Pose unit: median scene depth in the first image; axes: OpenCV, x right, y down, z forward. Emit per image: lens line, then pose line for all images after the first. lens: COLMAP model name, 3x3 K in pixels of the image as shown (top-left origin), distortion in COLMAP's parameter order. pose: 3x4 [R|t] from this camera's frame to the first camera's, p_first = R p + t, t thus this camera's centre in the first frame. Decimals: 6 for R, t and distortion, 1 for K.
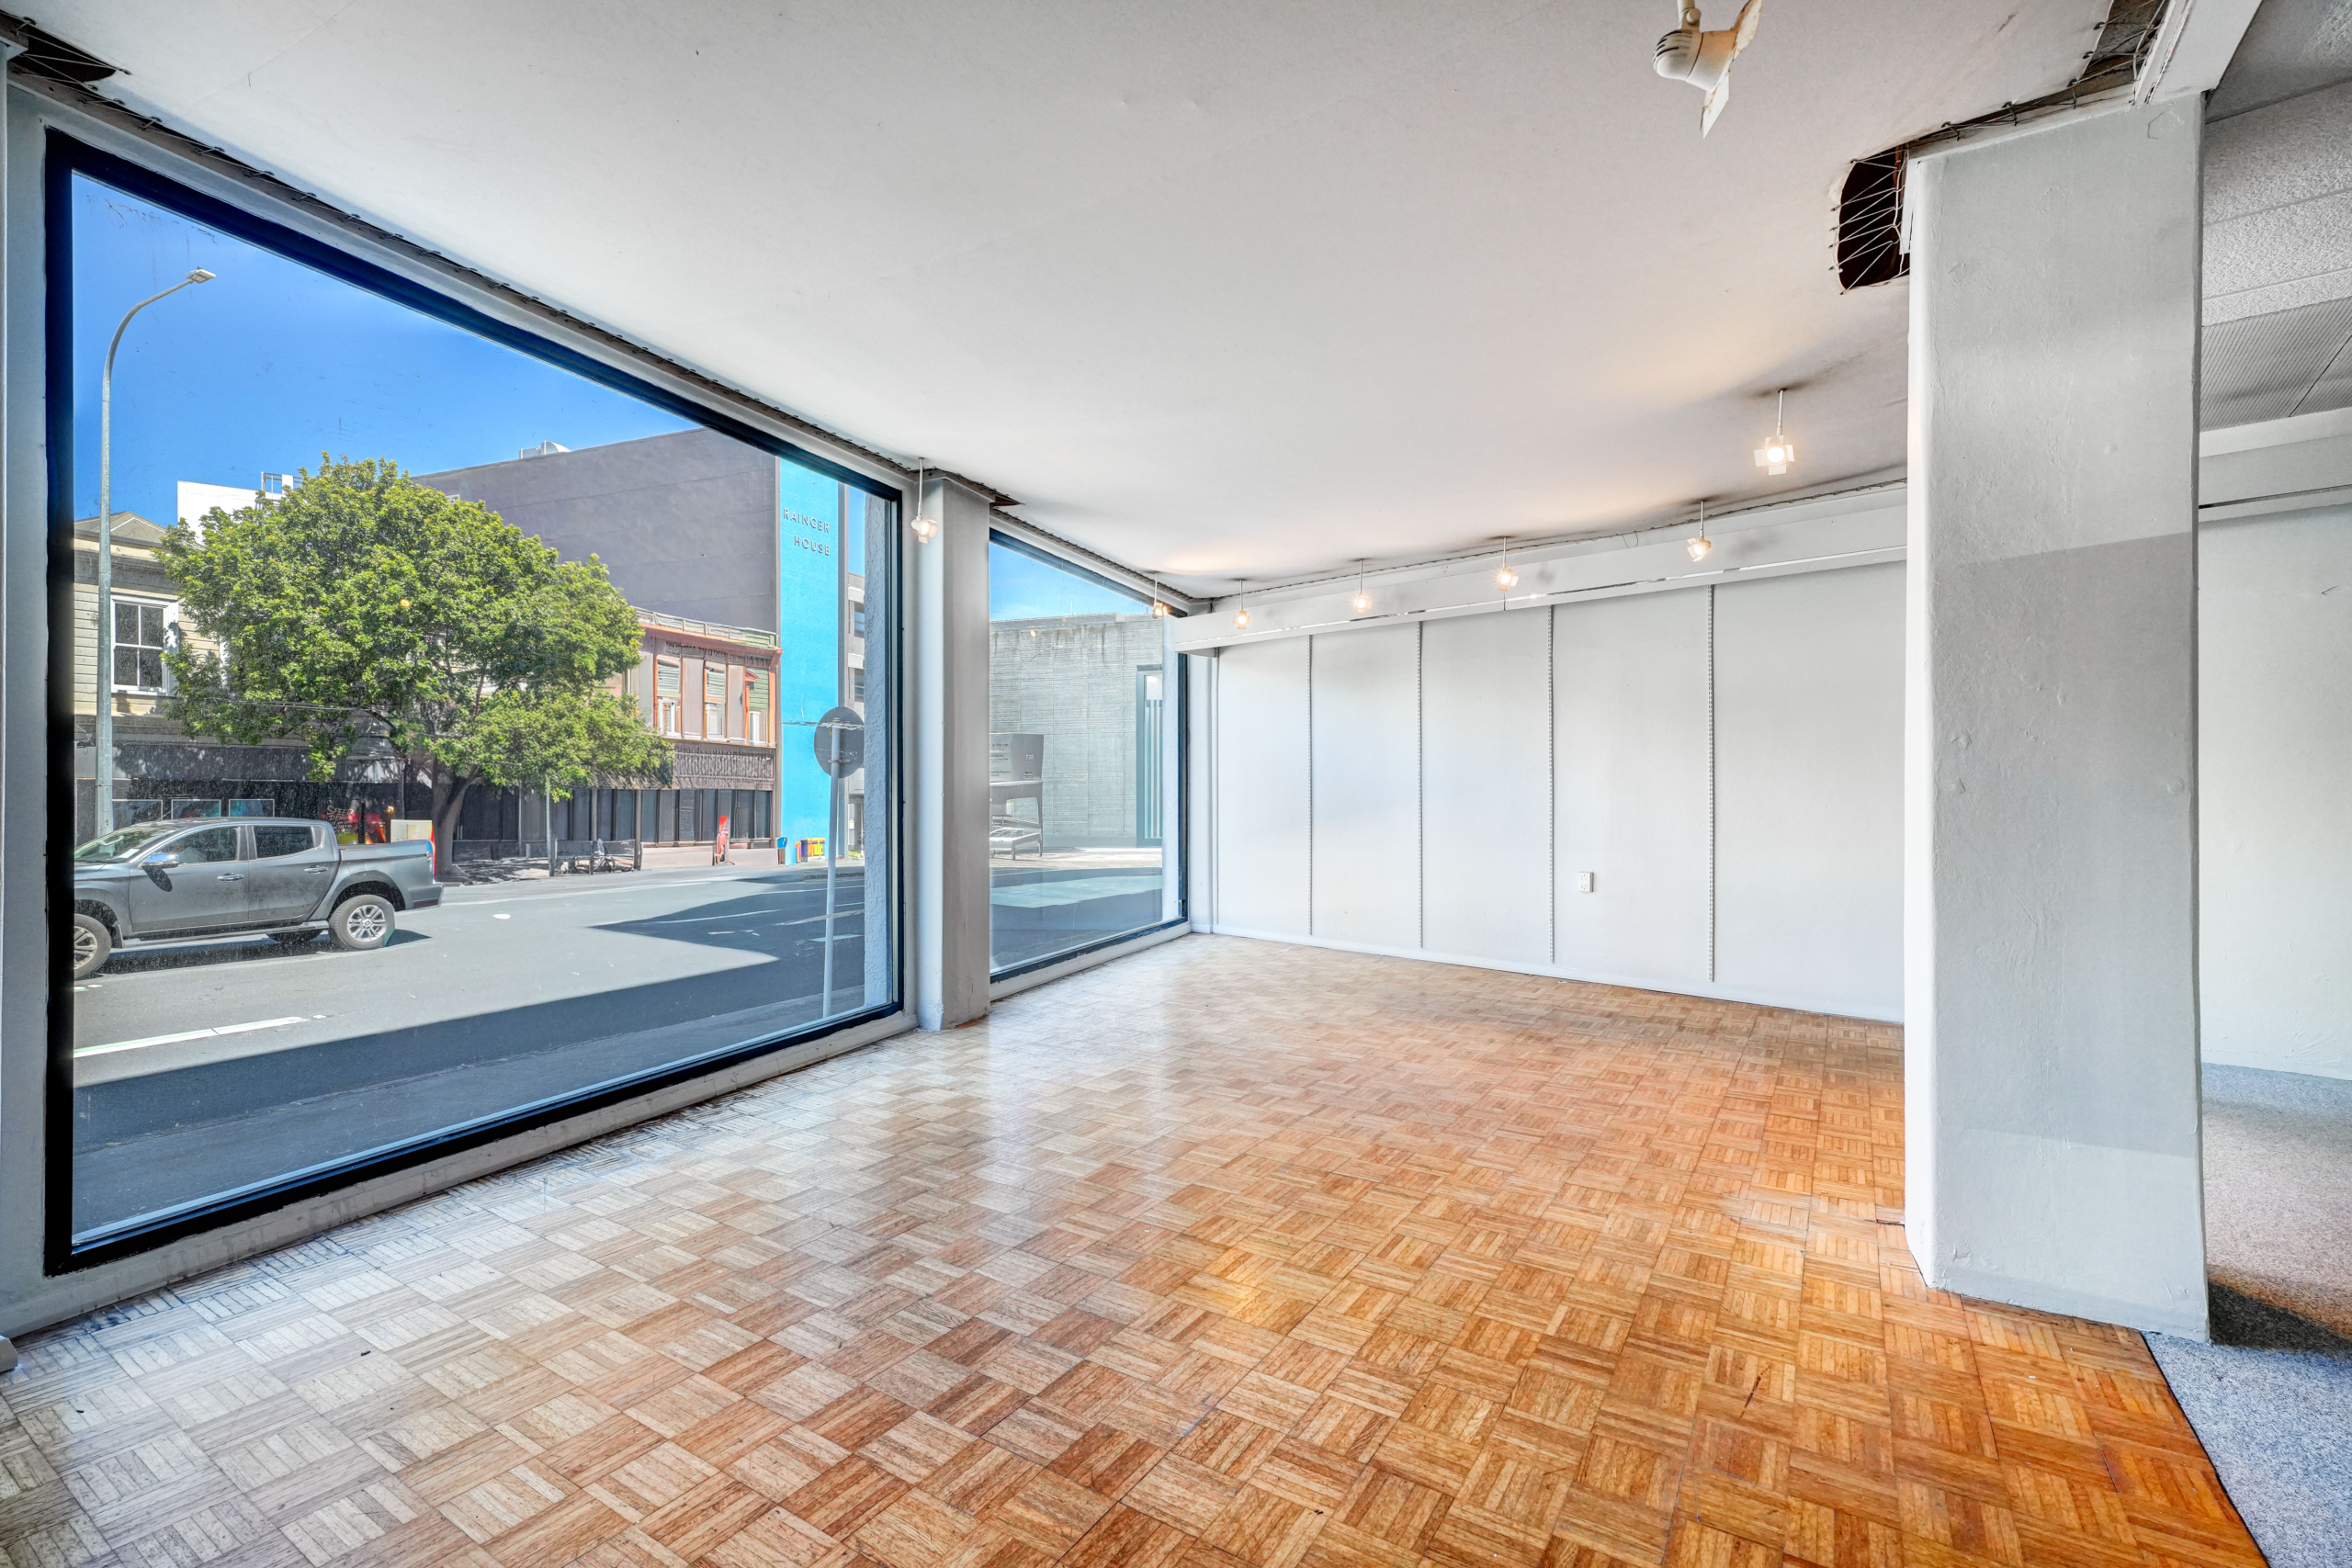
lens RADIAL K [[1050.0, 0, 1176.0], [0, 1050.0, 784.0], [0, 0, 1]] dist [-0.012328, 0.000004]
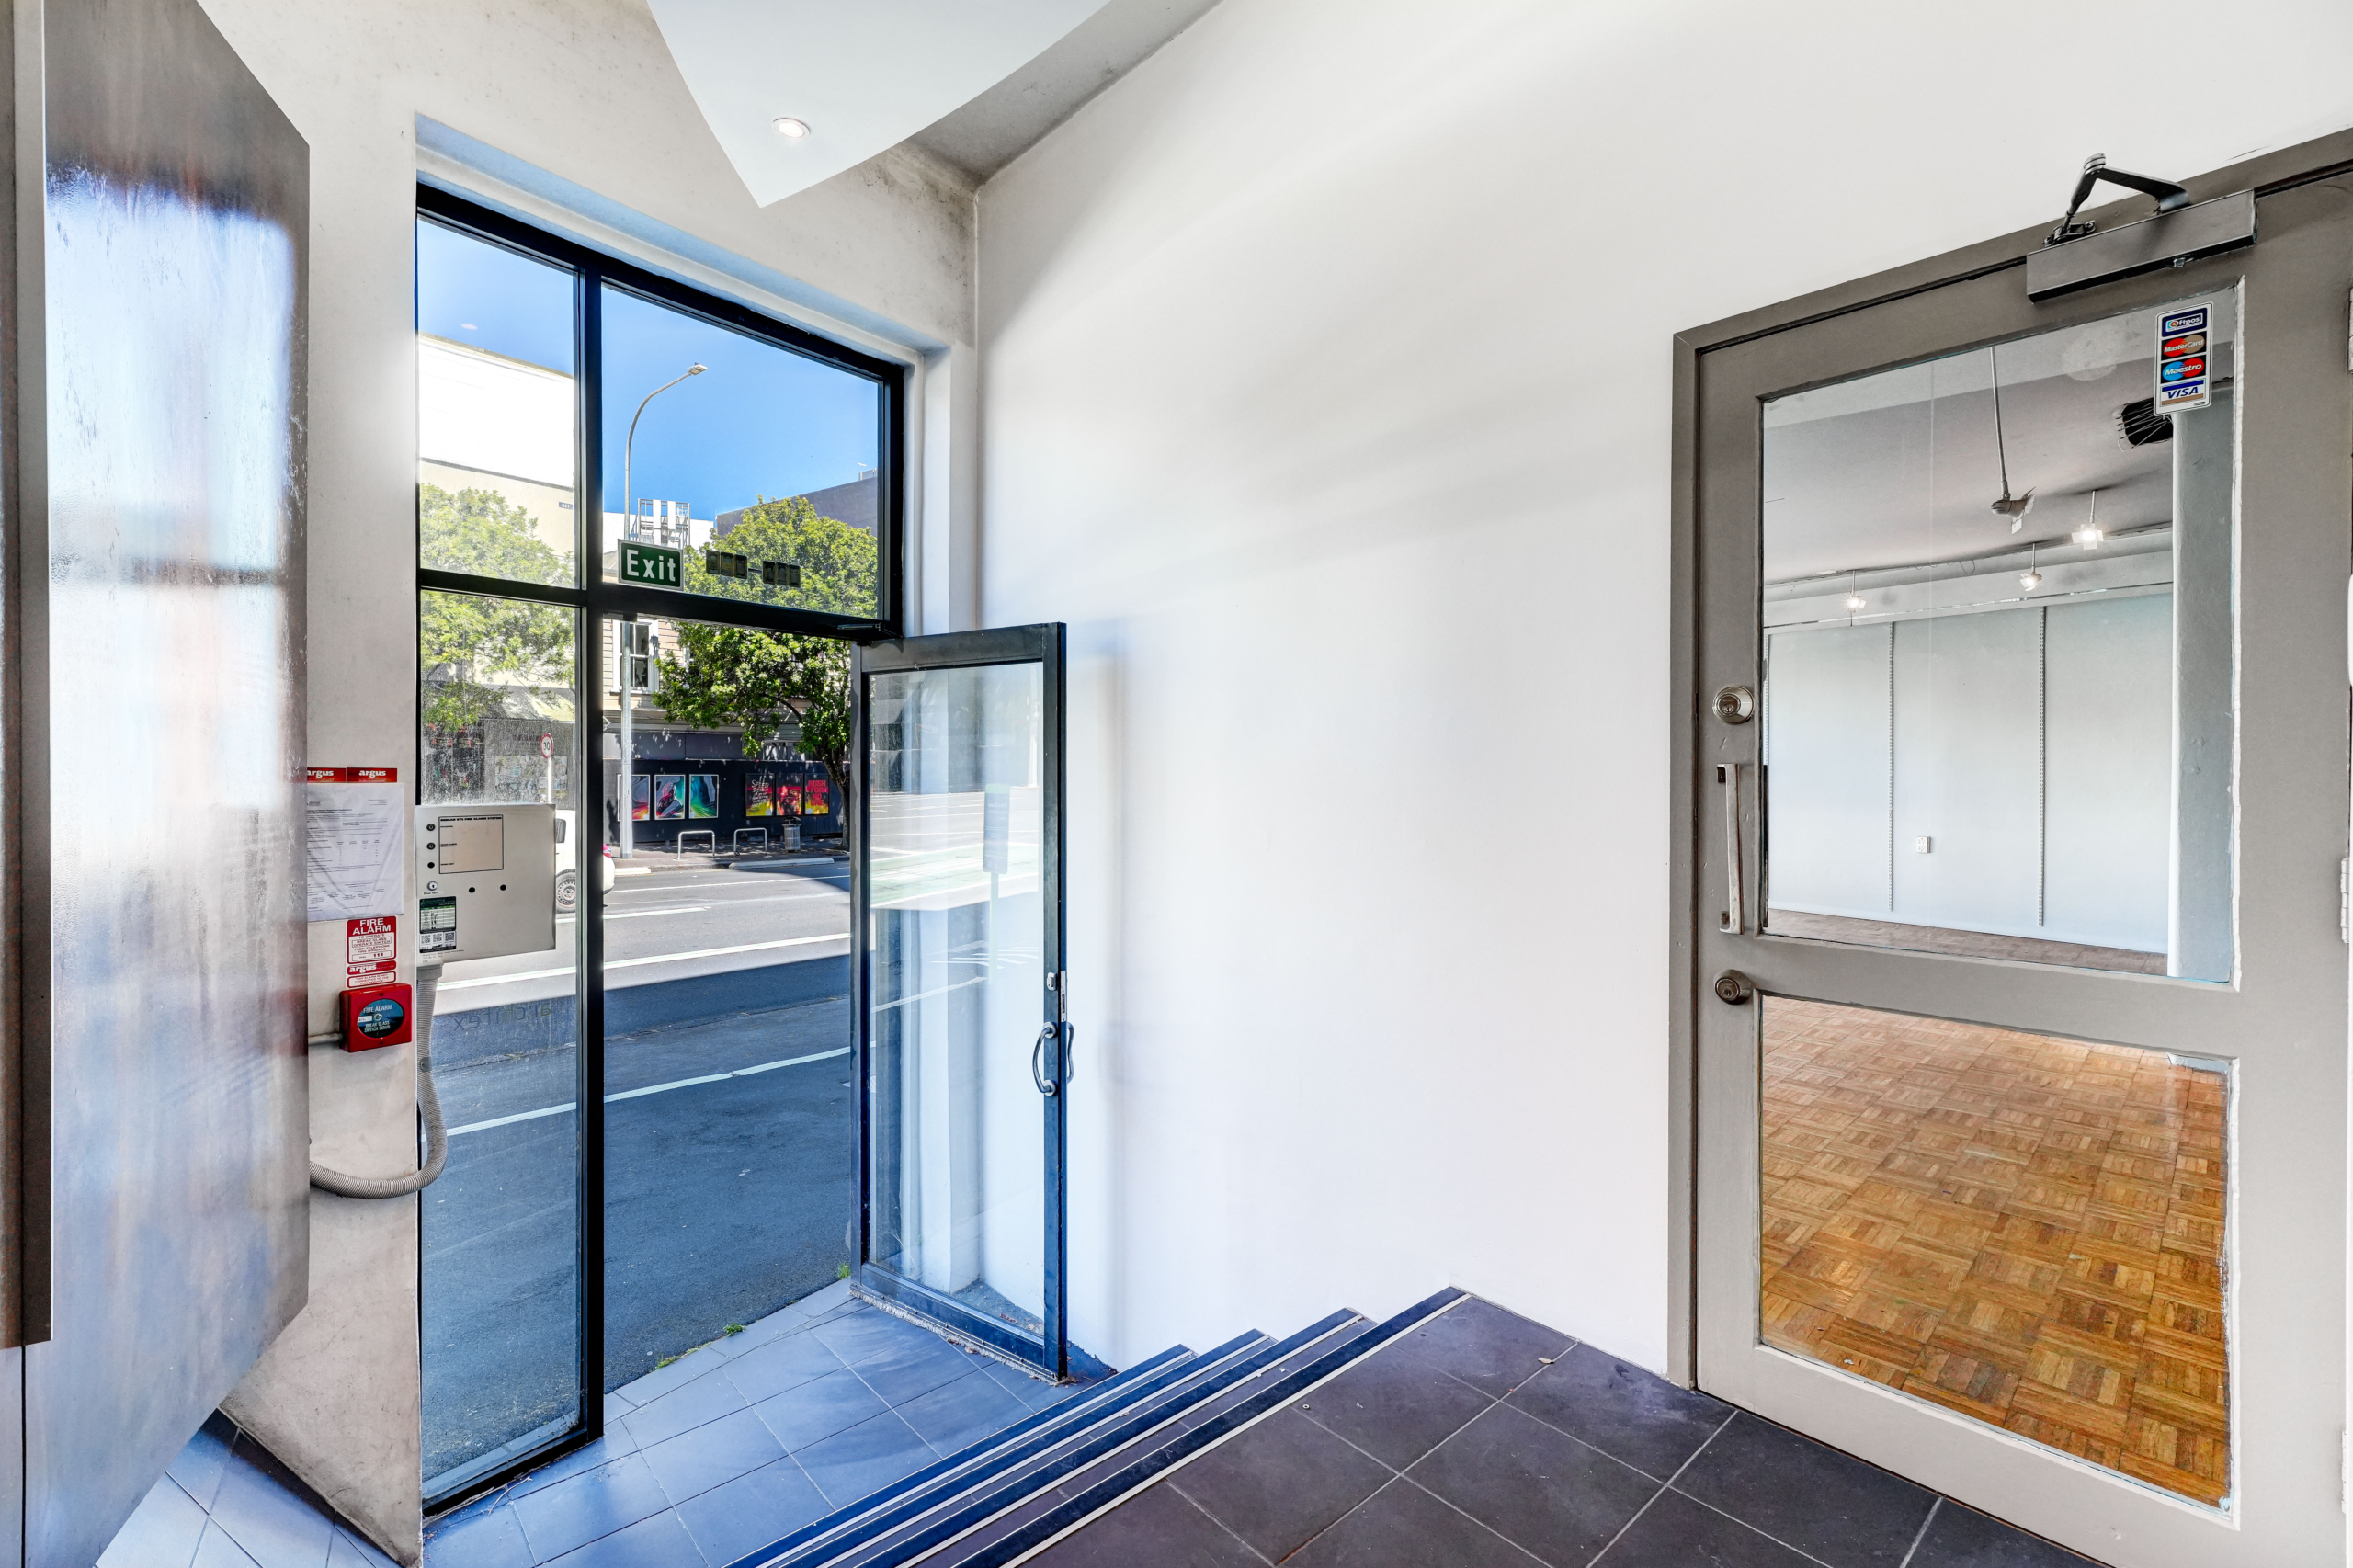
lens RADIAL K [[1039.7, 0, 1169.3], [0, 1039.7, 770.2], [0, 0, 1]] dist [-0.008436, 0.000038]
pose [[0.970952, 0.002918, -0.239258, -0.050282], [-0.000735, 0.999957, 0.009214, -0.001315], [0.239274, -0.008771, 0.970912, -0.110299]]
